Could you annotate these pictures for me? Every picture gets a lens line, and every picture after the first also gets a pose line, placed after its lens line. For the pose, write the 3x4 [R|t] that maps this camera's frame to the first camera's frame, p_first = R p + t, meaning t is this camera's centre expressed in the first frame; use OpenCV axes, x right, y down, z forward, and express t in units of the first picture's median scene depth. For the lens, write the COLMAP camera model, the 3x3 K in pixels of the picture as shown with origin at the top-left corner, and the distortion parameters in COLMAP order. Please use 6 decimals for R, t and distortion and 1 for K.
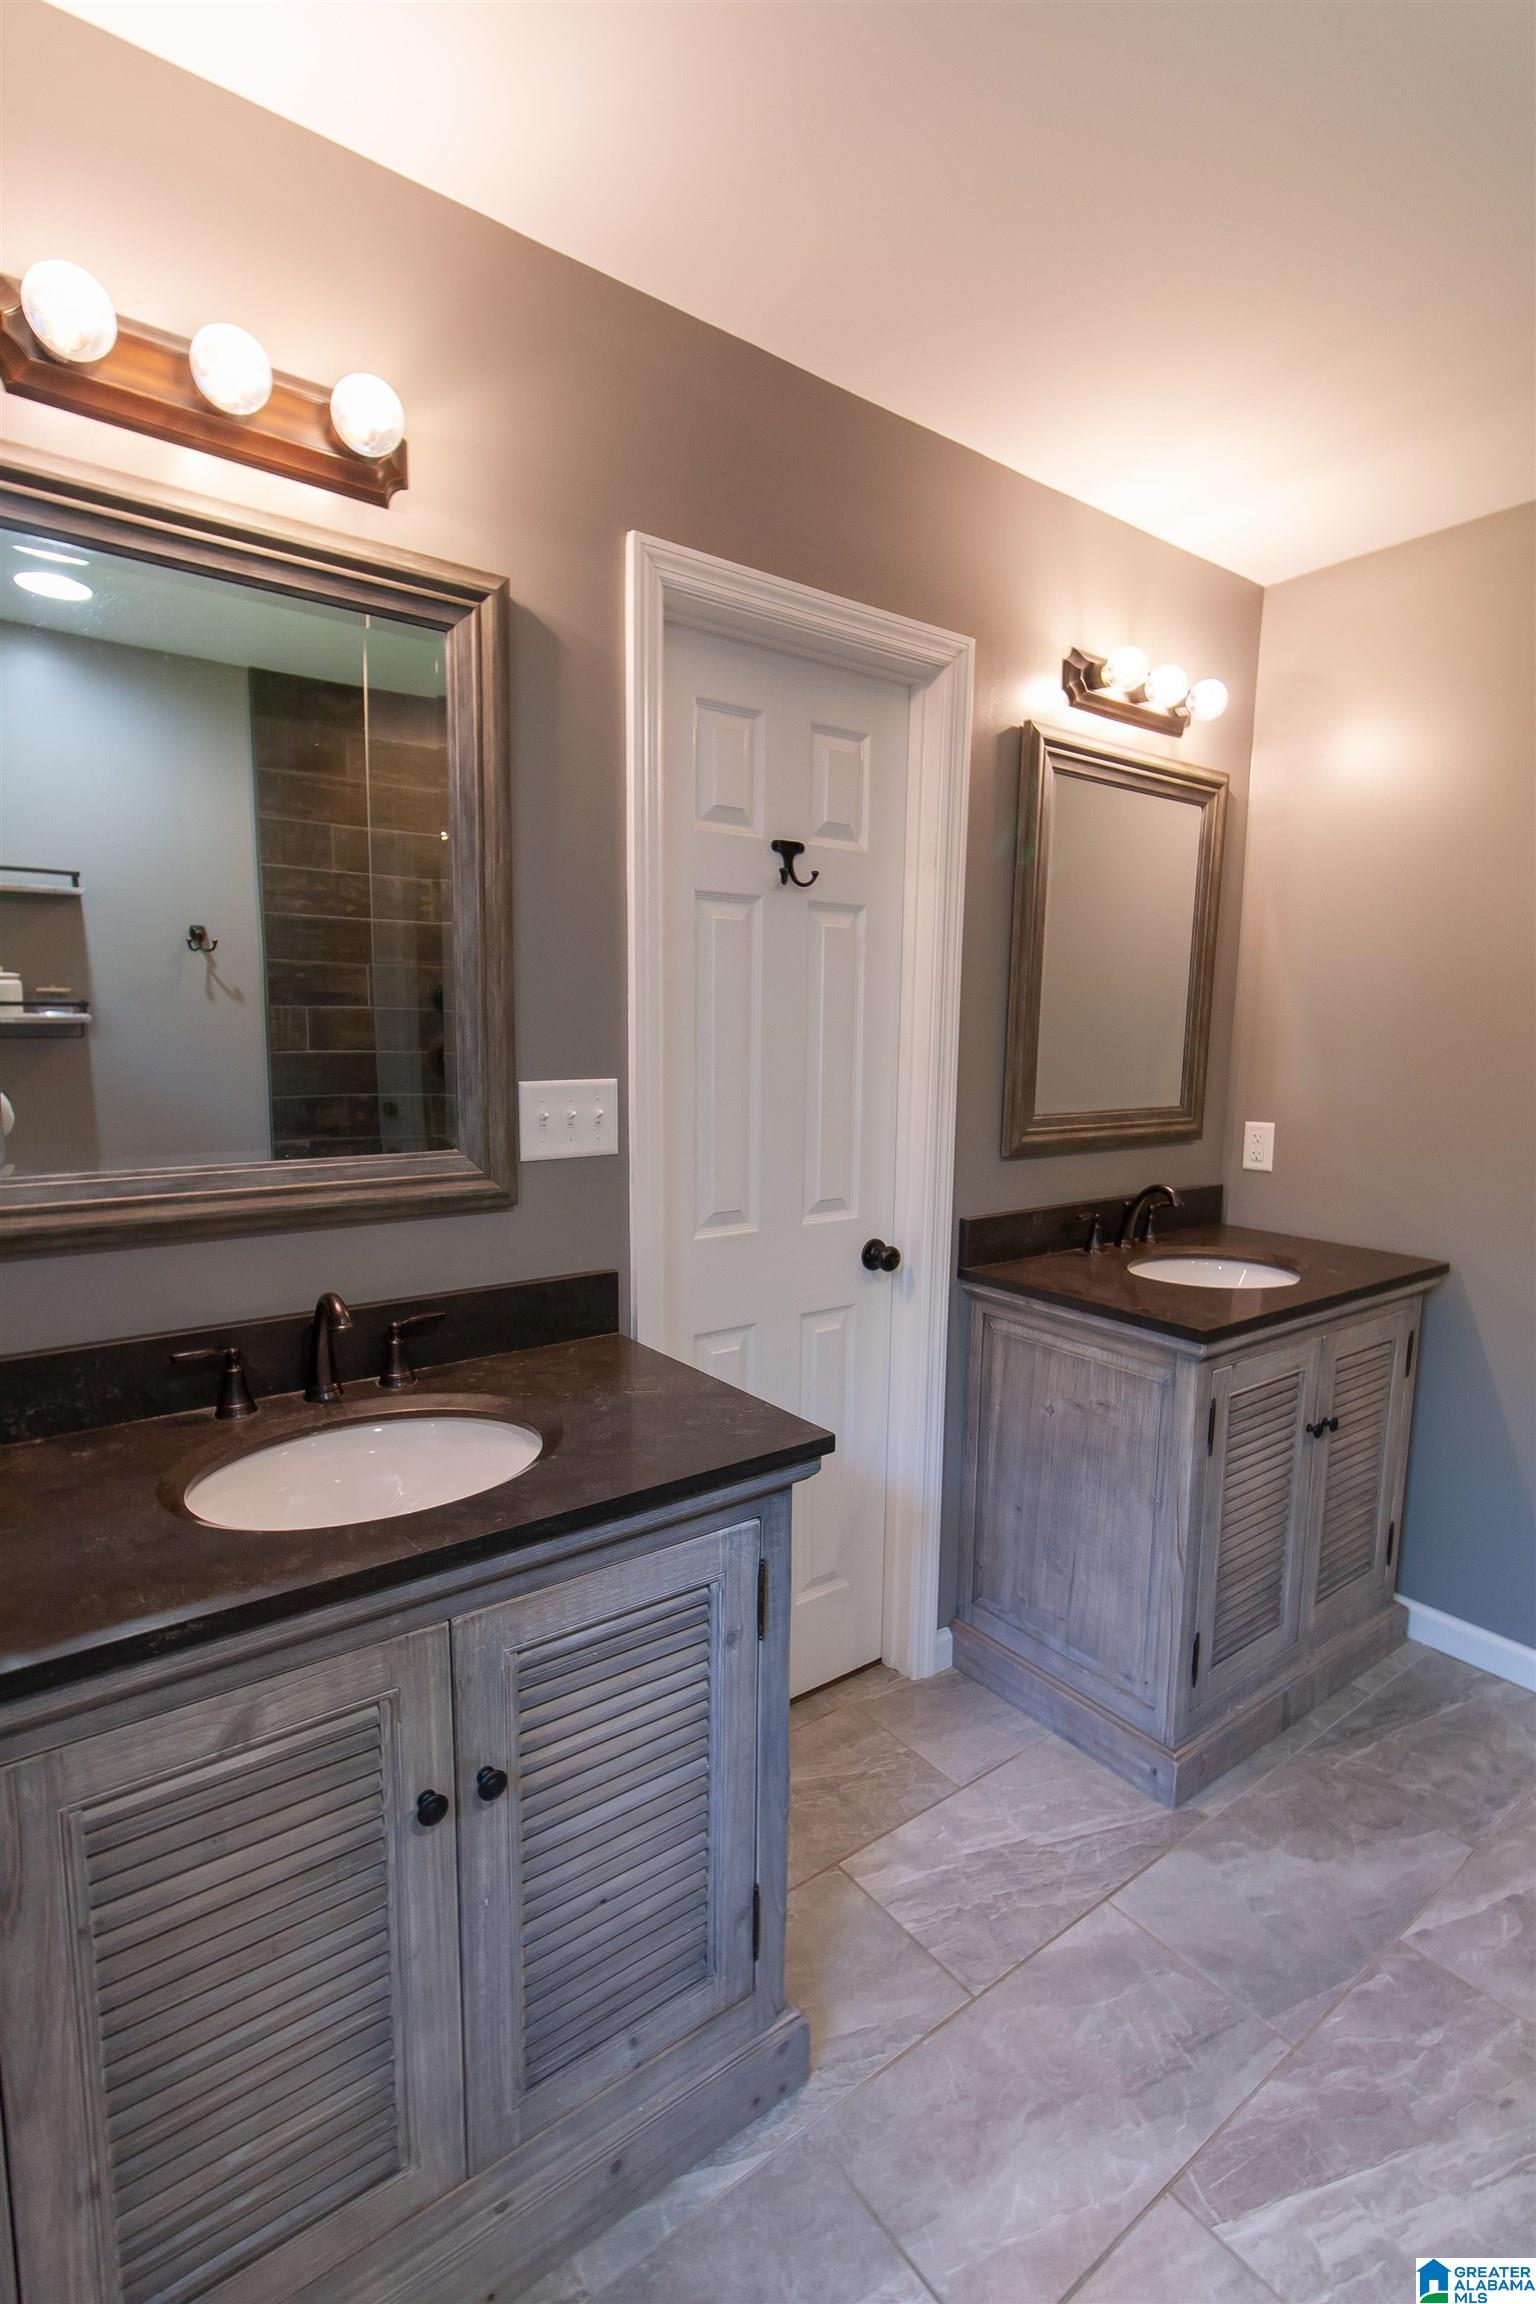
lens RADIAL K [[1086.5, 0, 768.0], [0, 1086.5, 1152.0], [0, 0, 1]] dist [0.003355, 0.000915]
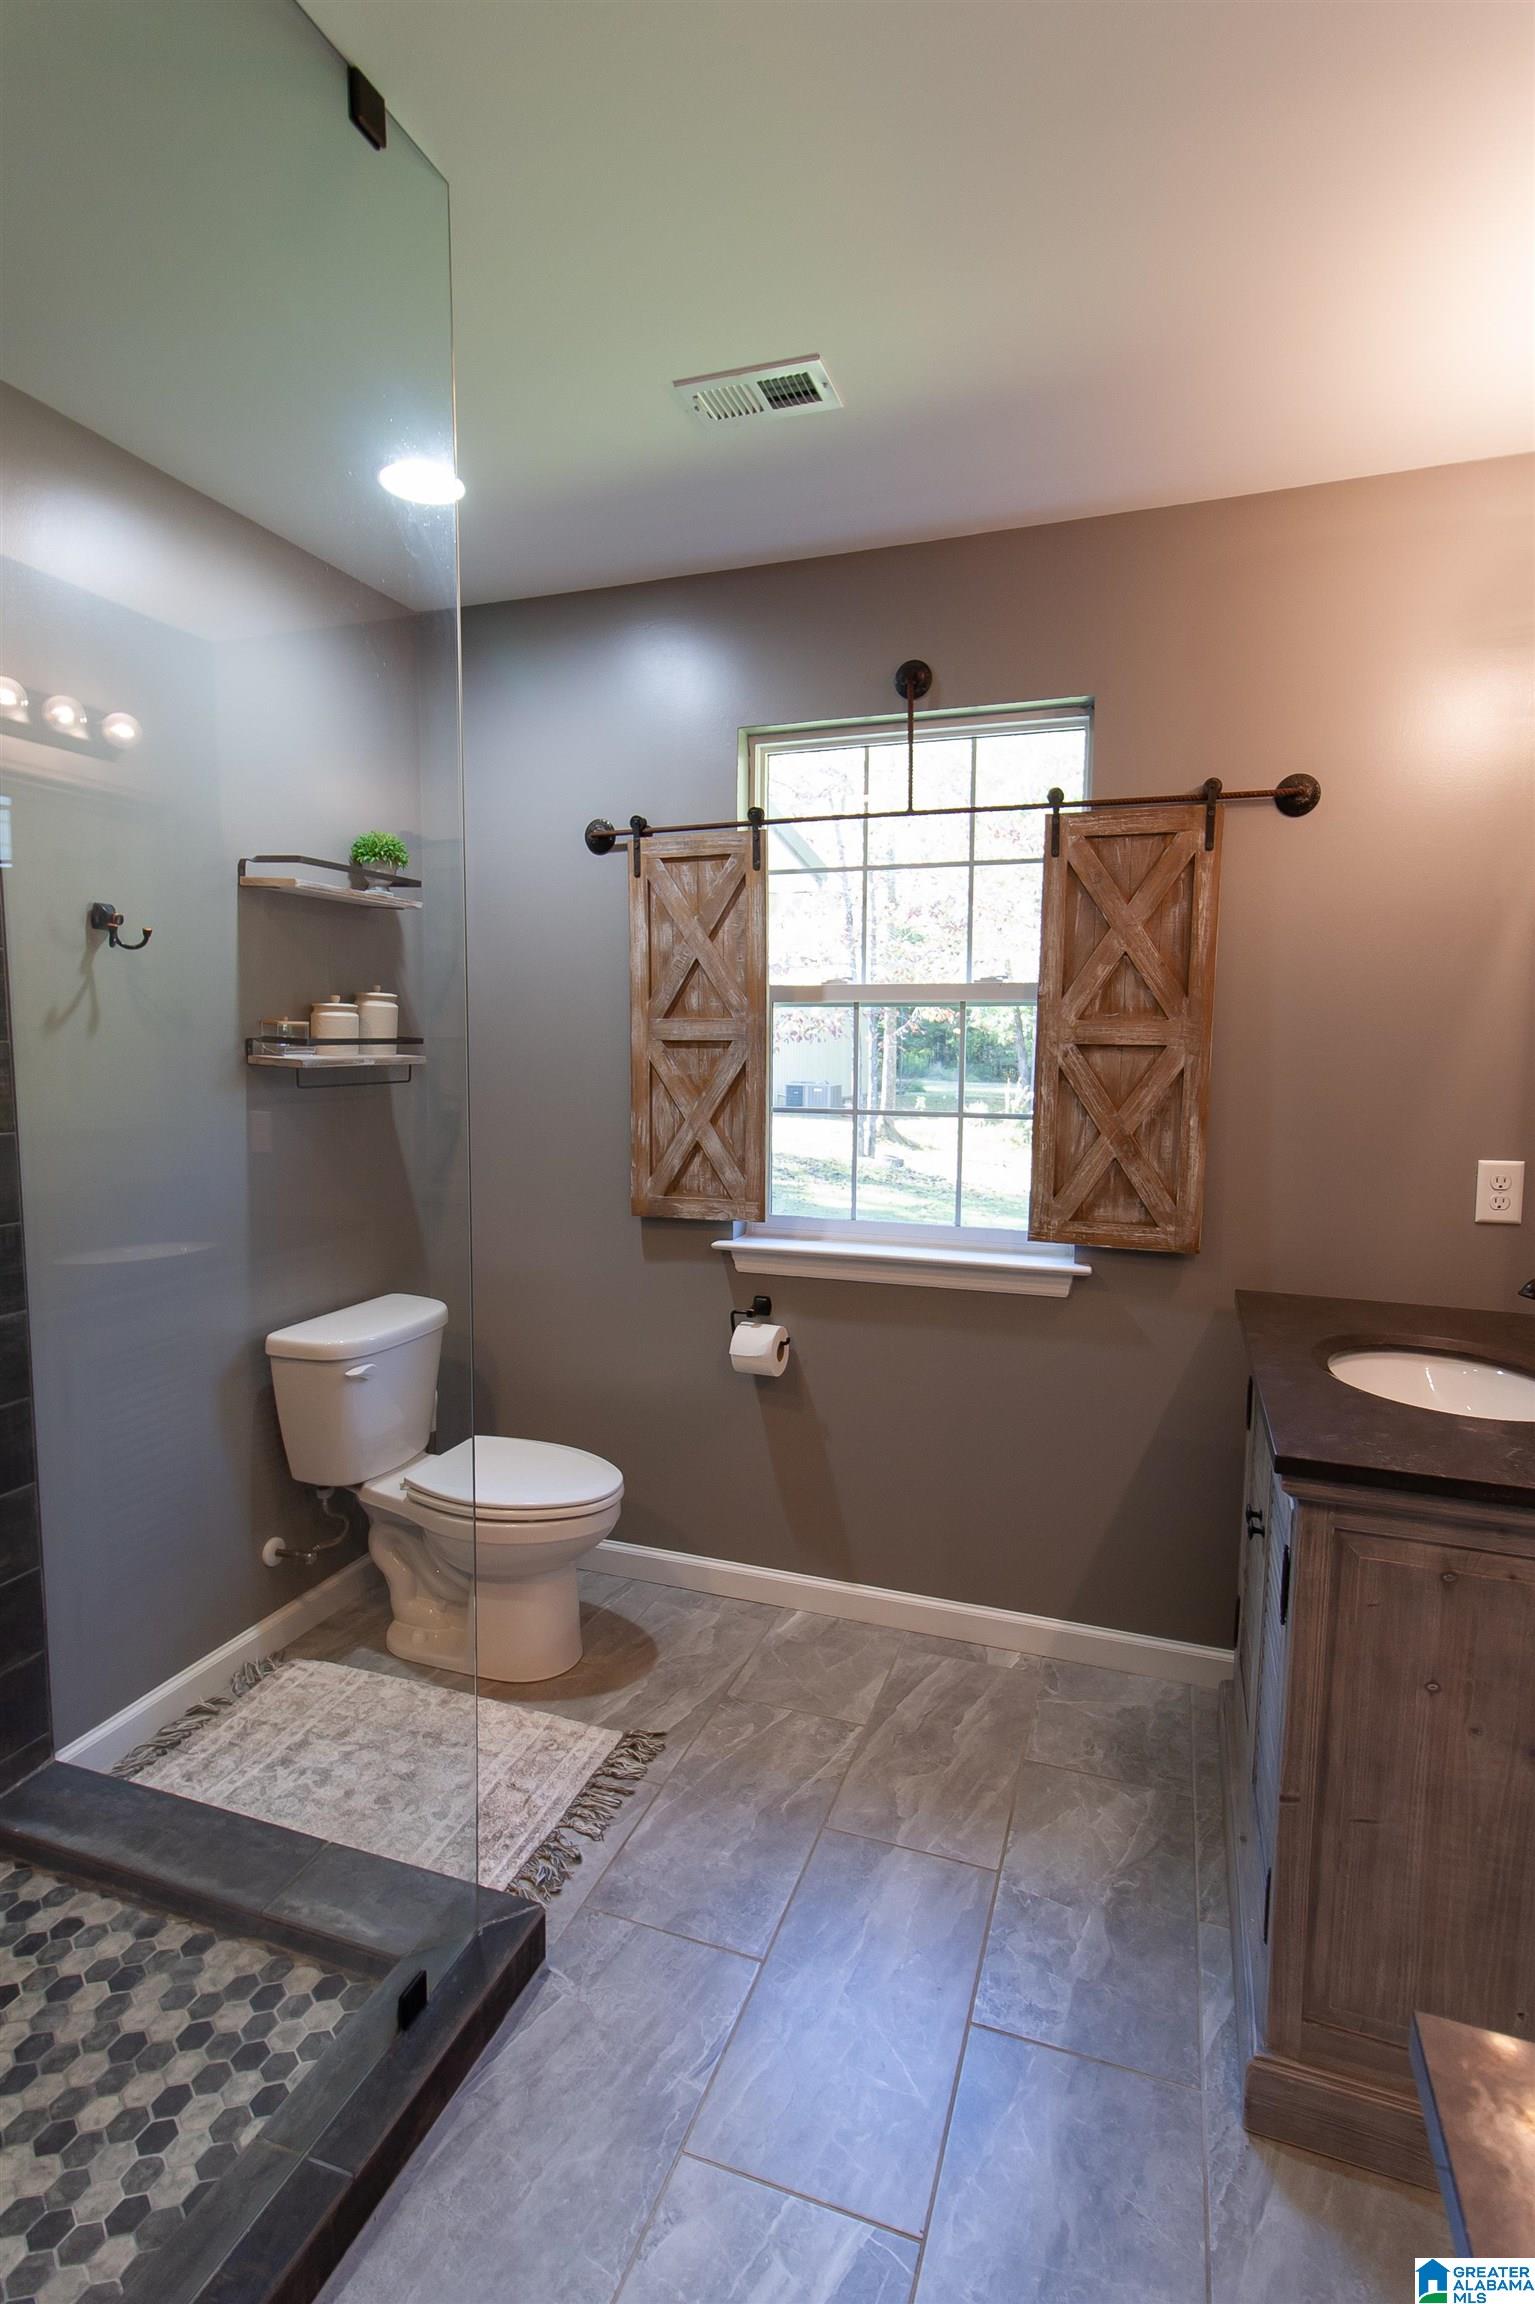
lens RADIAL K [[1086.5, 0, 767.5], [0, 1086.5, 1152.0], [0, 0, 1]] dist [0.003355, 0.000915]
pose [[-0.835456, 0.034517, -0.548472, 0.957460], [-0.093081, 0.974718, 0.203127, -0.157967], [0.541617, 0.220756, -0.811121, 1.471289]]
